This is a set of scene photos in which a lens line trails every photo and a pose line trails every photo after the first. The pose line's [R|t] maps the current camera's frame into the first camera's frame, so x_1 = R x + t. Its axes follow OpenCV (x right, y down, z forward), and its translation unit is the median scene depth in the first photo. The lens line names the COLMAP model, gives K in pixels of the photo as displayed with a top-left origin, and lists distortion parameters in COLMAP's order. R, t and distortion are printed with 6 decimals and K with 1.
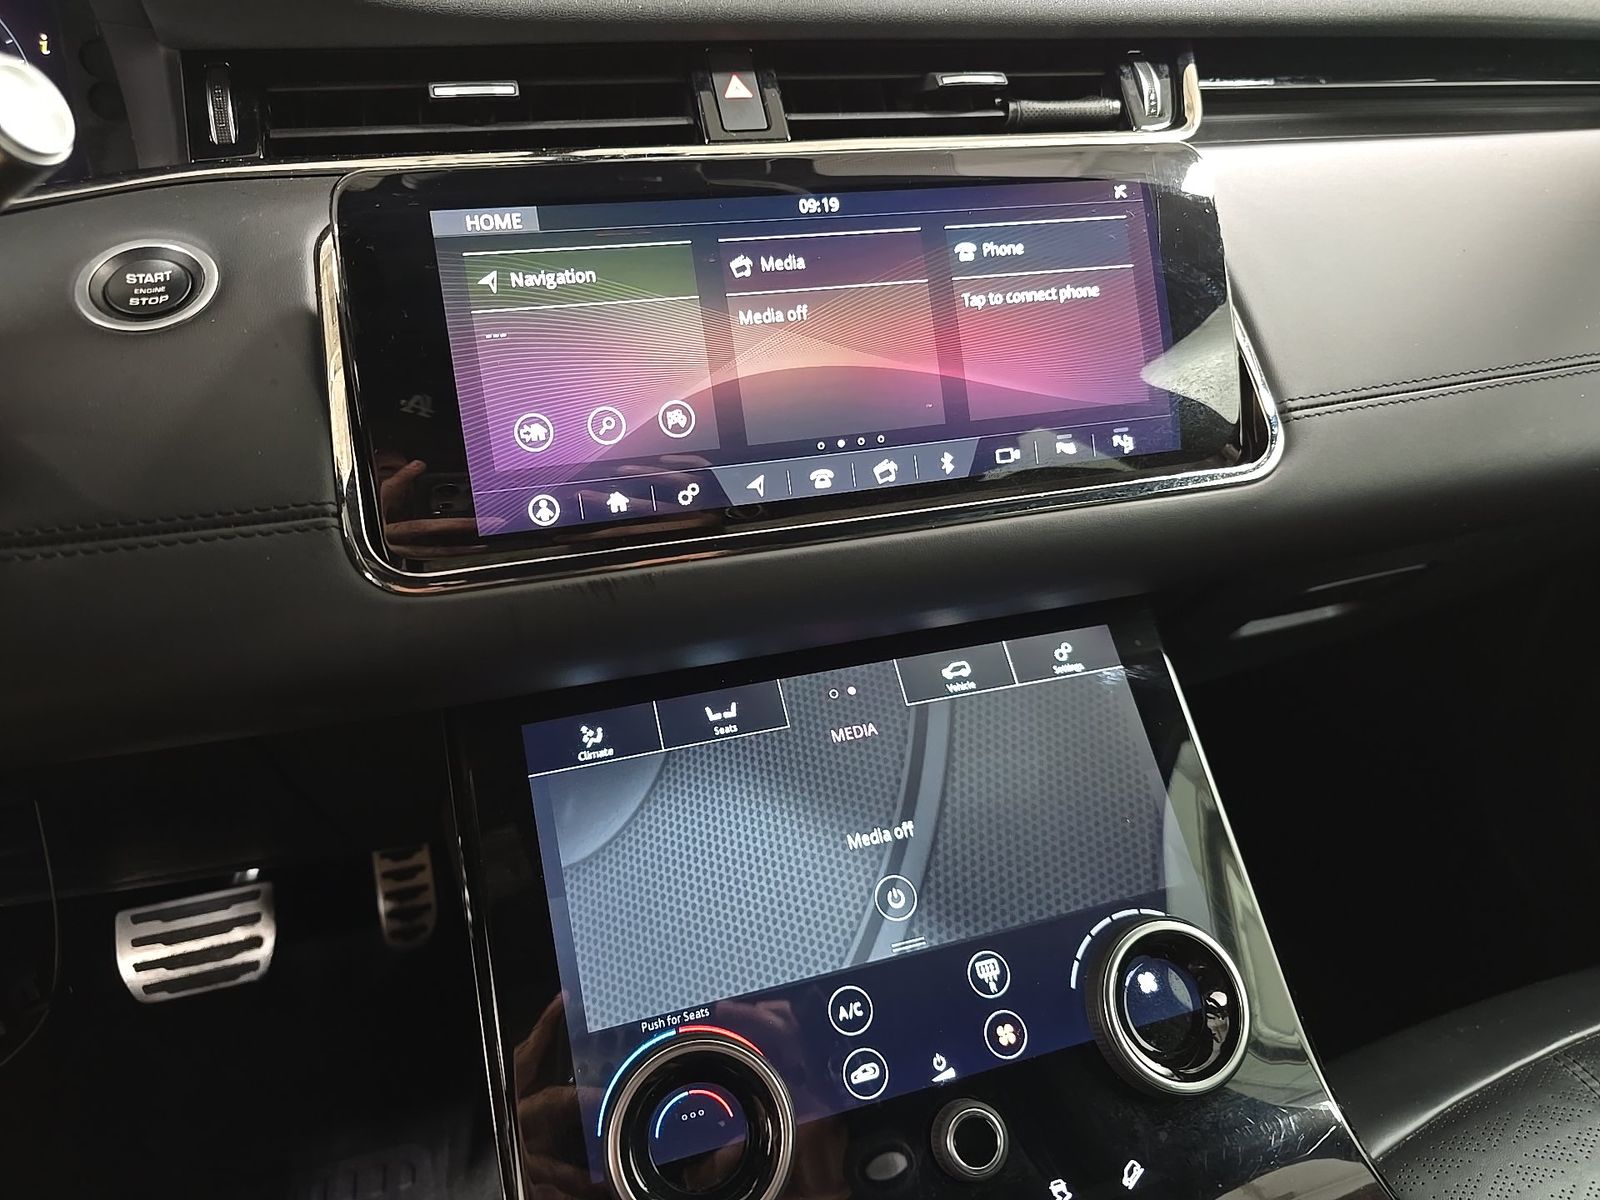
lens RADIAL K [[1098.0, 0, 800.0], [0, 1098.0, 600.0], [0, 0, 1]] dist [0.008193, -0.010382]
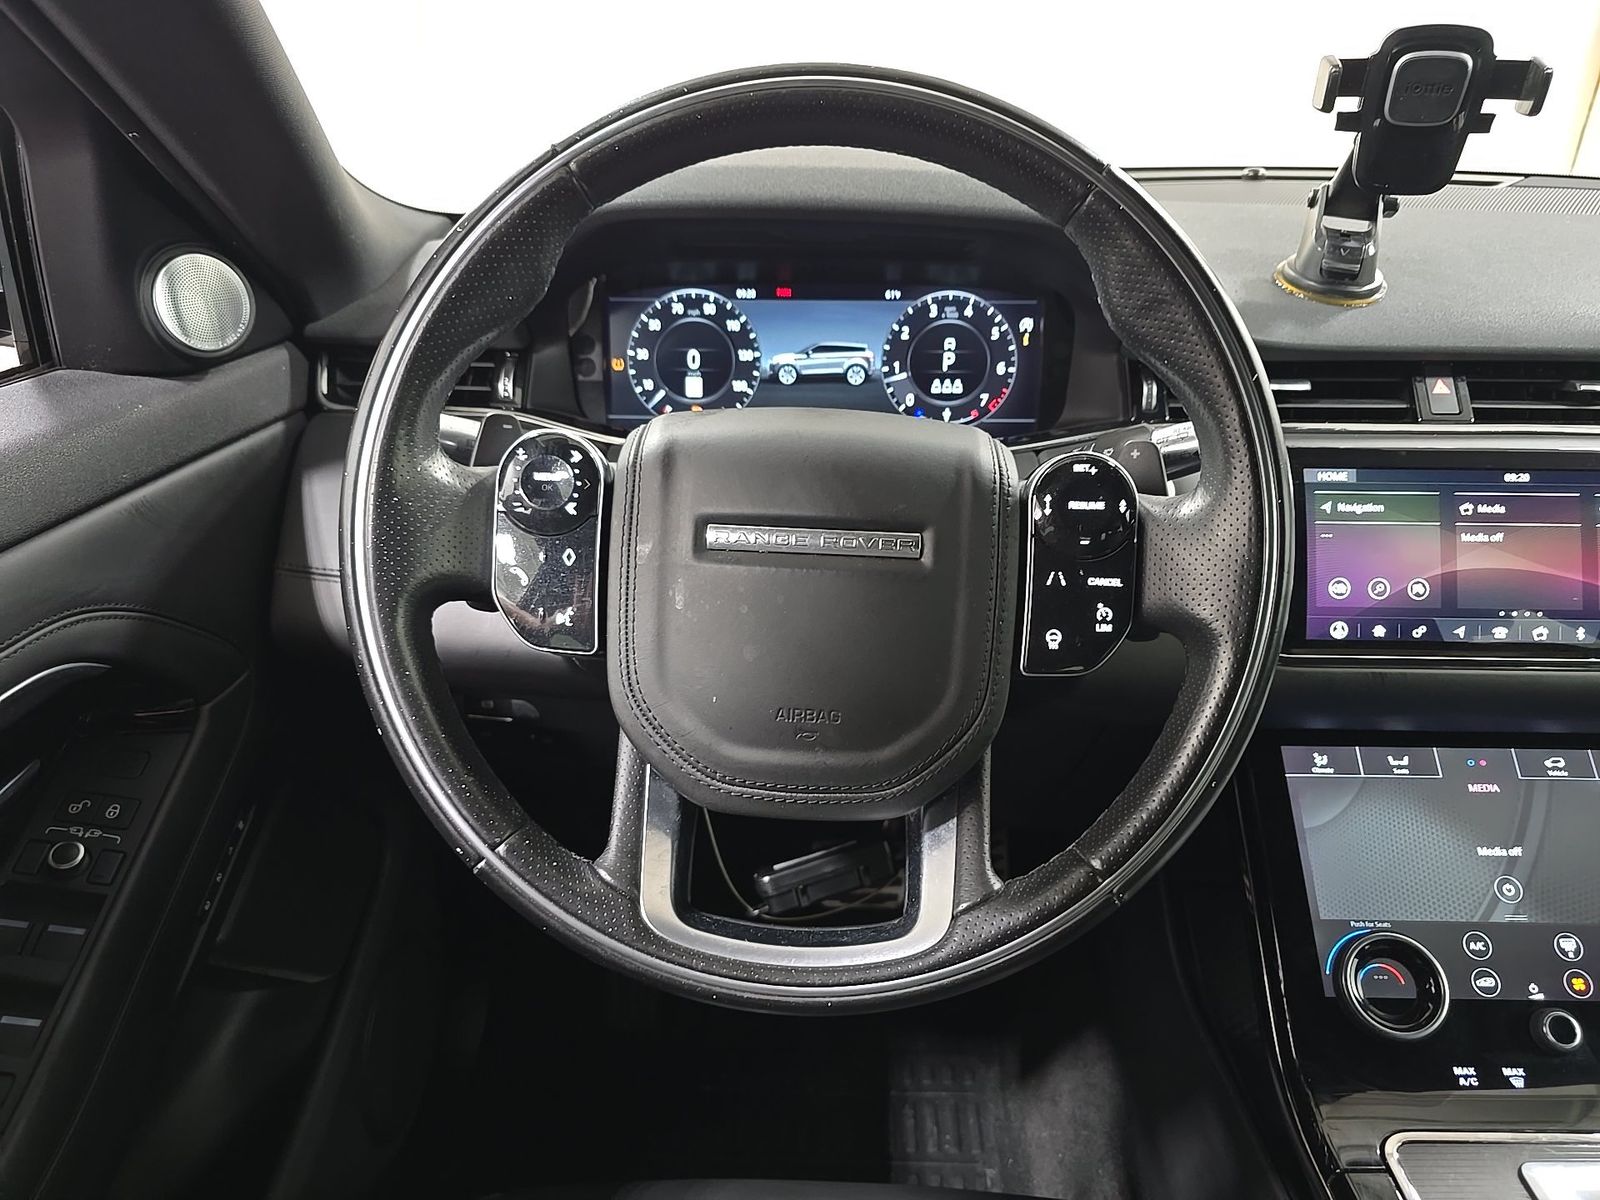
lens RADIAL K [[1083.5, 0, 799.7], [0, 1083.5, 611.2], [0, 0, 1]] dist [-0.007609, -0.008134]
pose [[0.938128, 0.134208, -0.319225, -0.471691], [-0.157394, 0.986376, -0.047856, 0.109142], [0.308453, 0.095139, 0.946470, -0.938787]]
